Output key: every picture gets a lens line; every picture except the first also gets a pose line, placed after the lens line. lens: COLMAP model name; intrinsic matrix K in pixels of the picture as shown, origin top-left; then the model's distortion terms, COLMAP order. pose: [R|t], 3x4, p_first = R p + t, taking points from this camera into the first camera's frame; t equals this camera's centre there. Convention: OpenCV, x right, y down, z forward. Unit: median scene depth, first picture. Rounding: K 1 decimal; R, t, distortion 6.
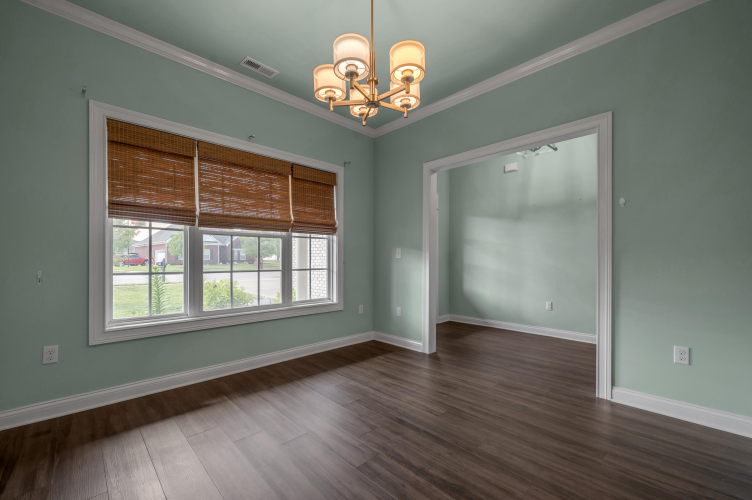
lens RADIAL K [[307.2, 0, 372.7], [0, 307.2, 256.9], [0, 0, 1]] dist [-0.001070, 0.000388]
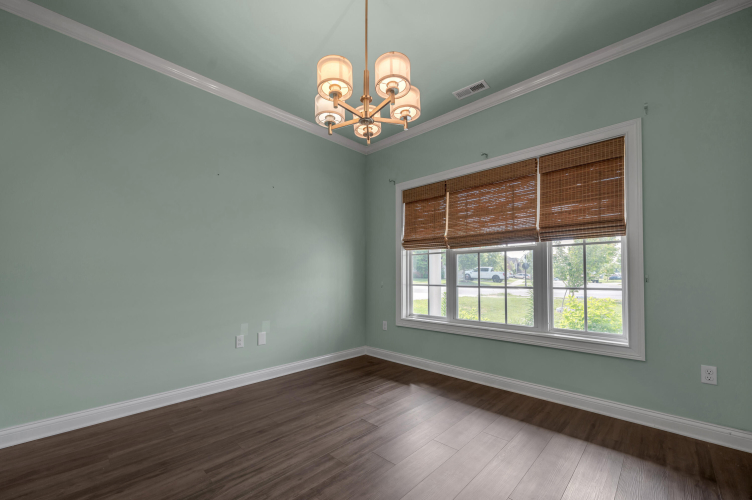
lens RADIAL K [[307.2, 0, 371.1], [0, 307.2, 265.2], [0, 0, 1]] dist [-0.001070, 0.000388]
pose [[0.027864, -0.036533, -0.998944, 0.613746], [0.011802, 0.999274, -0.036216, 0.007794], [0.999542, -0.010780, 0.028275, 0.608461]]
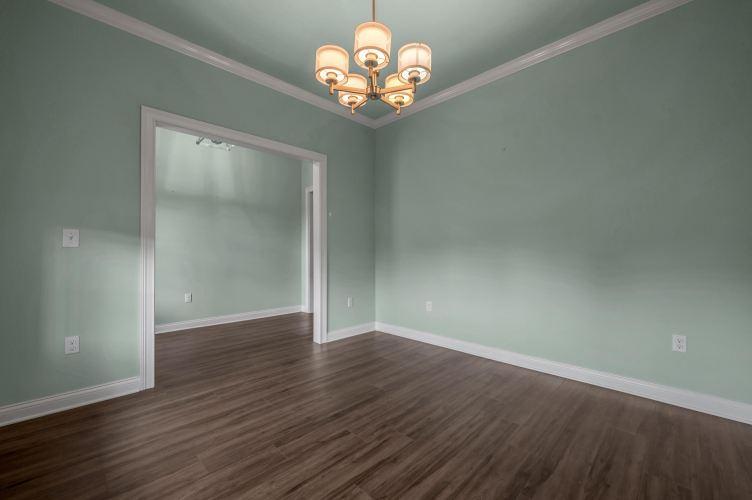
lens RADIAL K [[307.2, 0, 370.9], [0, 307.2, 255.0], [0, 0, 1]] dist [-0.001070, 0.000388]
pose [[-0.006778, -0.008594, 0.999940, -0.610249], [-0.011712, 0.999895, 0.008514, 0.010036], [-0.999908, -0.011654, -0.006878, 0.626975]]
